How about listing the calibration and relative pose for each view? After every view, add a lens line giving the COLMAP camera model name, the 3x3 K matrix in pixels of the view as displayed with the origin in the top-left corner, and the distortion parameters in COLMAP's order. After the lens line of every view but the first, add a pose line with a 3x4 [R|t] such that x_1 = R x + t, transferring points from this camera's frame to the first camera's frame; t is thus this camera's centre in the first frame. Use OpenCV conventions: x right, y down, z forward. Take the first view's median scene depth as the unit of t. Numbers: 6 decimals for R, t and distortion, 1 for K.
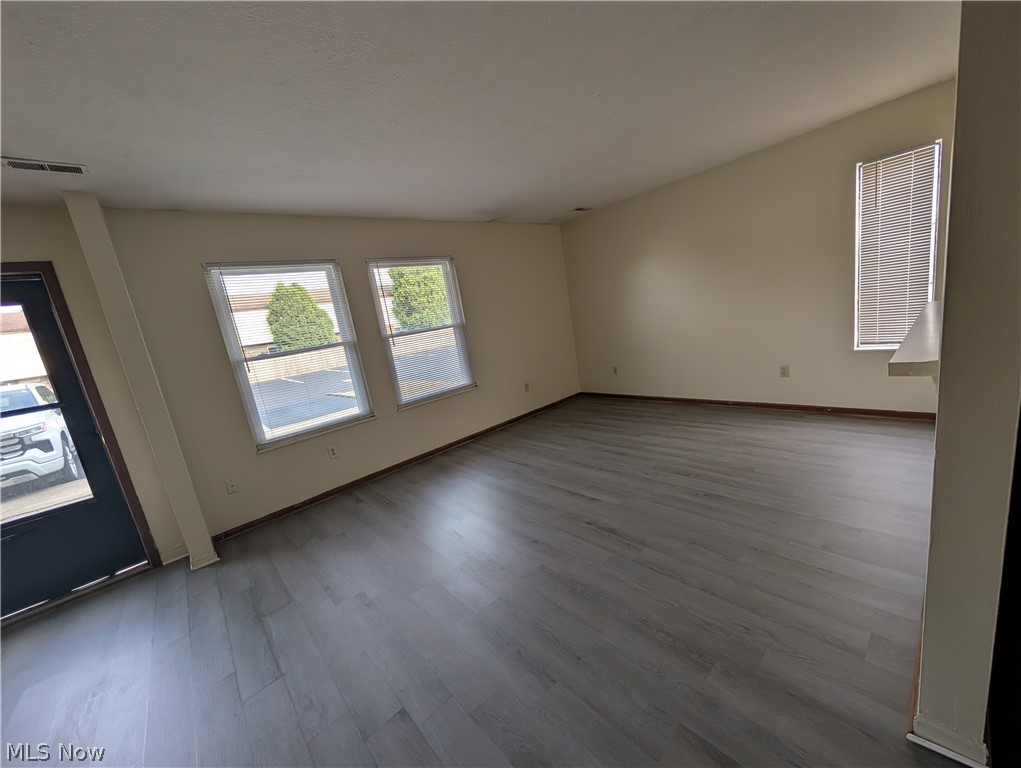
lens RADIAL K [[385.4, 0, 512.8], [0, 385.4, 387.2], [0, 0, 1]] dist [-0.002126, 0.000852]
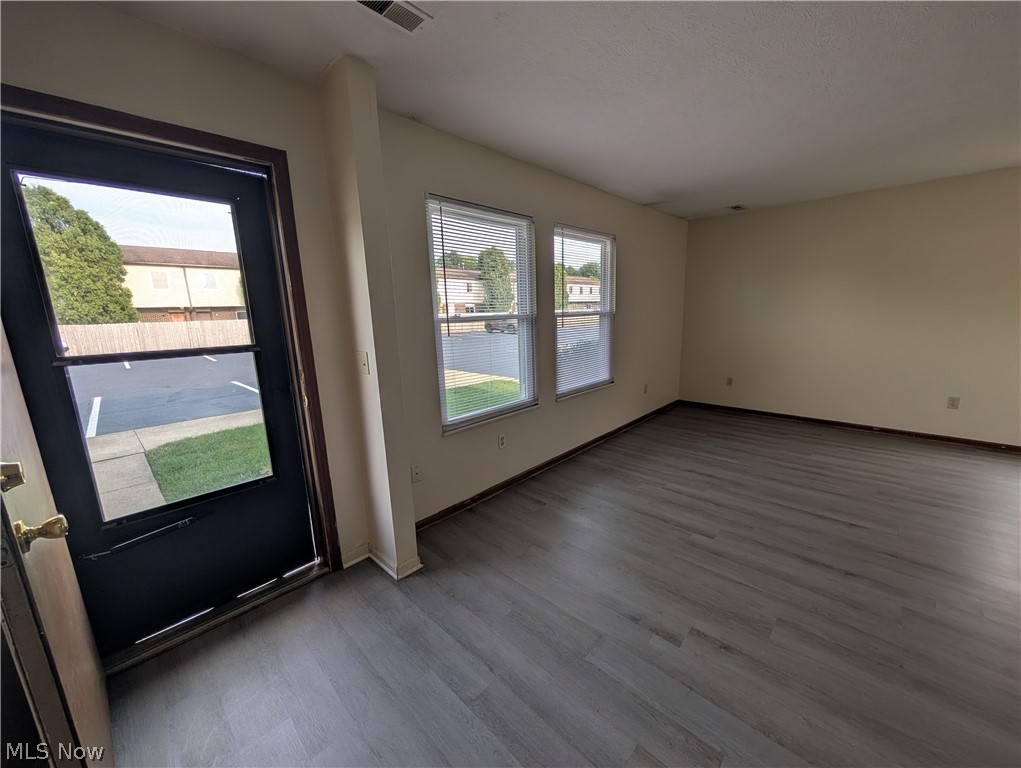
lens RADIAL K [[385.4, 0, 512.4], [0, 385.4, 387.8], [0, 0, 1]] dist [-0.002126, 0.000852]
pose [[0.988921, 0.109852, 0.099838, -0.549203], [-0.110187, 0.993908, -0.002161, 0.050474], [-0.099468, -0.008864, 0.995001, 0.155153]]
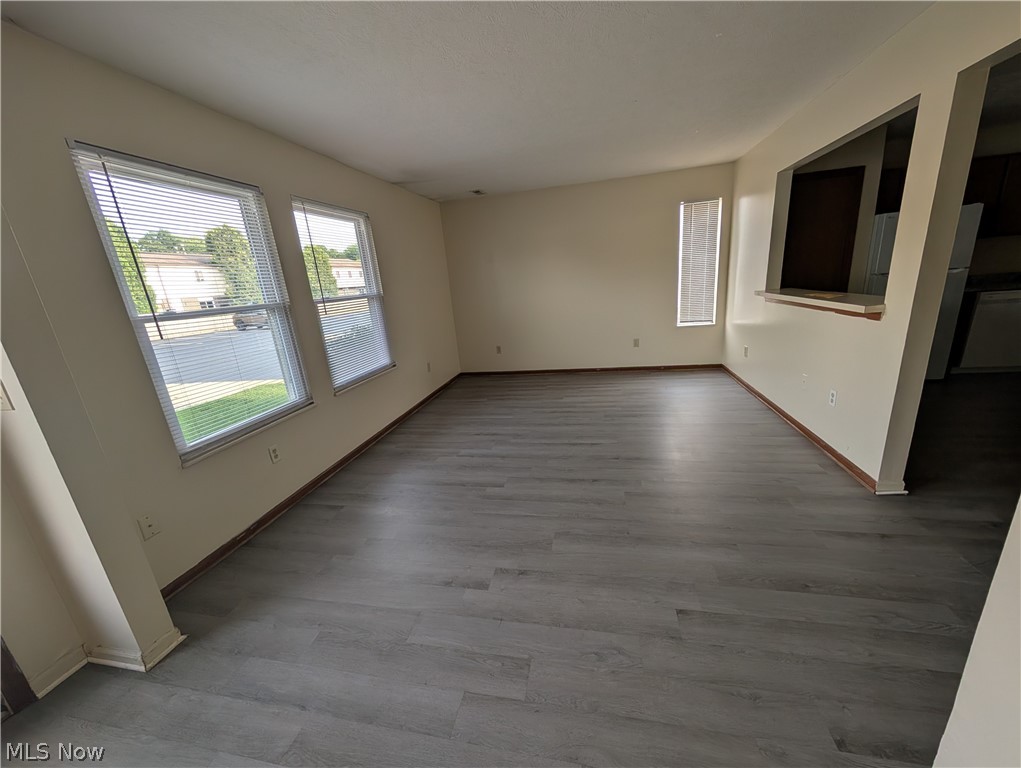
lens RADIAL K [[385.4, 0, 510.8], [0, 385.4, 387.7], [0, 0, 1]] dist [-0.002126, 0.000852]
pose [[0.809739, -0.072781, 0.582260, -0.527164], [0.069006, 0.997204, 0.028683, 0.053823], [-0.582719, 0.016953, 0.812497, 0.150247]]
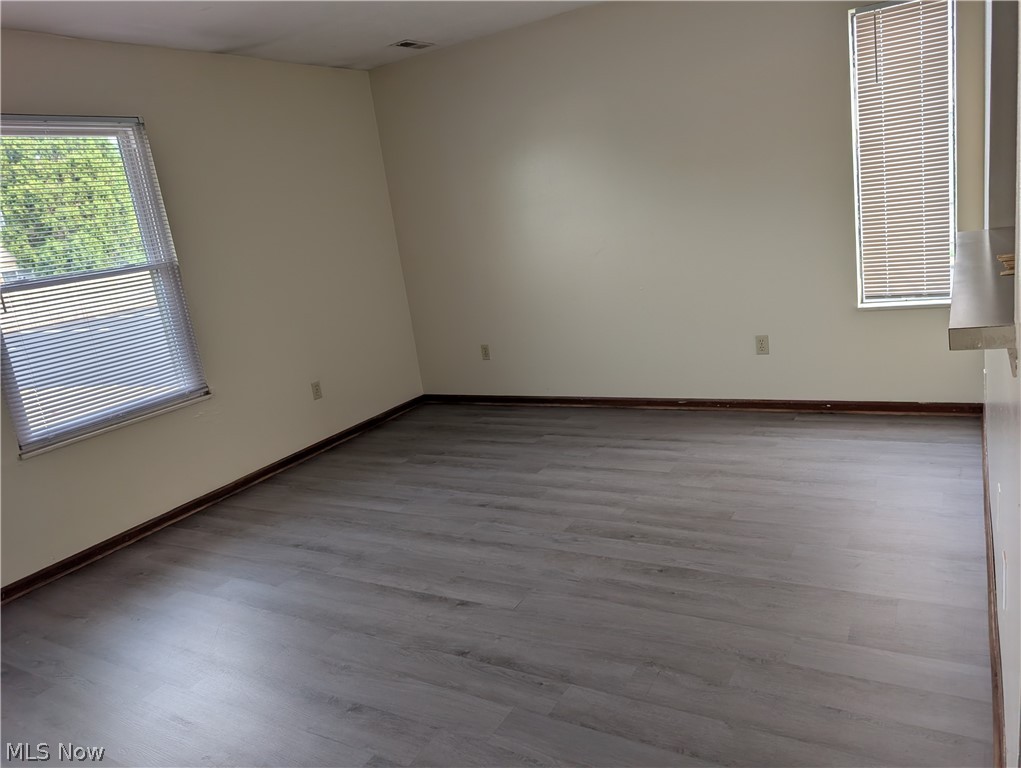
lens RADIAL K [[732.7, 0, 502.4], [0, 732.7, 371.0], [0, 0, 1]] dist [0.026844, -0.029075]
pose [[0.955821, -0.037916, 0.291495, -0.013925], [0.043427, 0.998979, -0.012457, -0.004320], [-0.290725, 0.024565, 0.956491, 0.030162]]
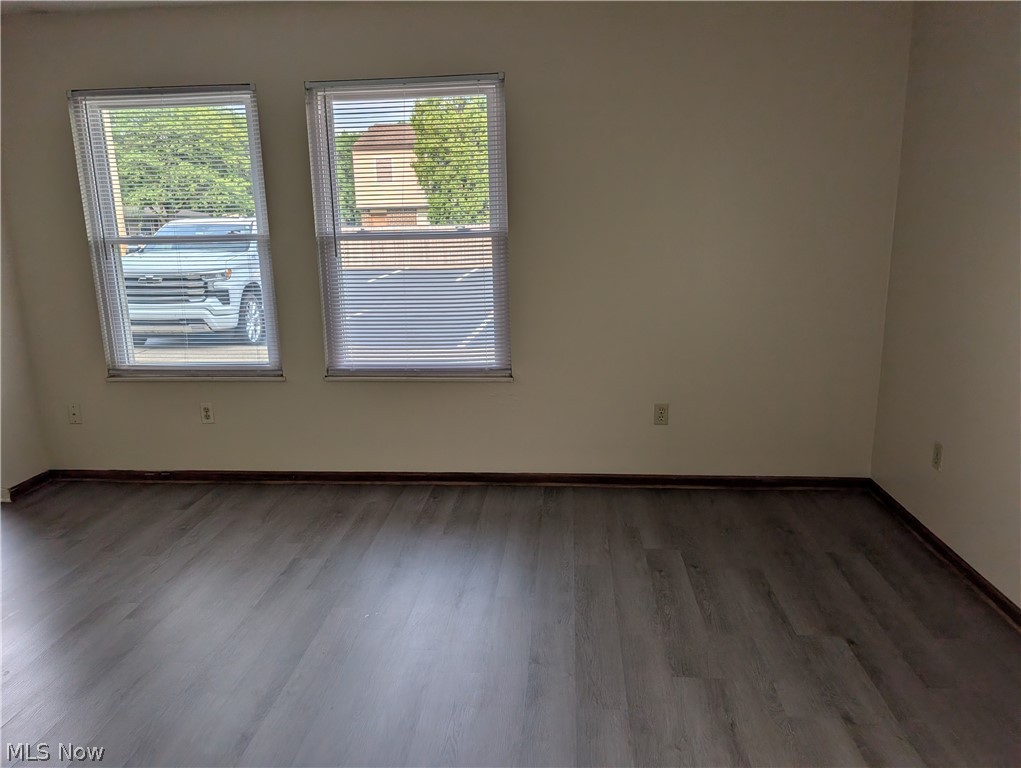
lens RADIAL K [[732.7, 0, 506.7], [0, 732.7, 386.1], [0, 0, 1]] dist [0.026844, -0.029075]
pose [[0.679168, 0.295673, -0.671795, 0.624640], [-0.219510, 0.955205, 0.198489, -0.208290], [0.700390, 0.012658, 0.713648, 0.511487]]
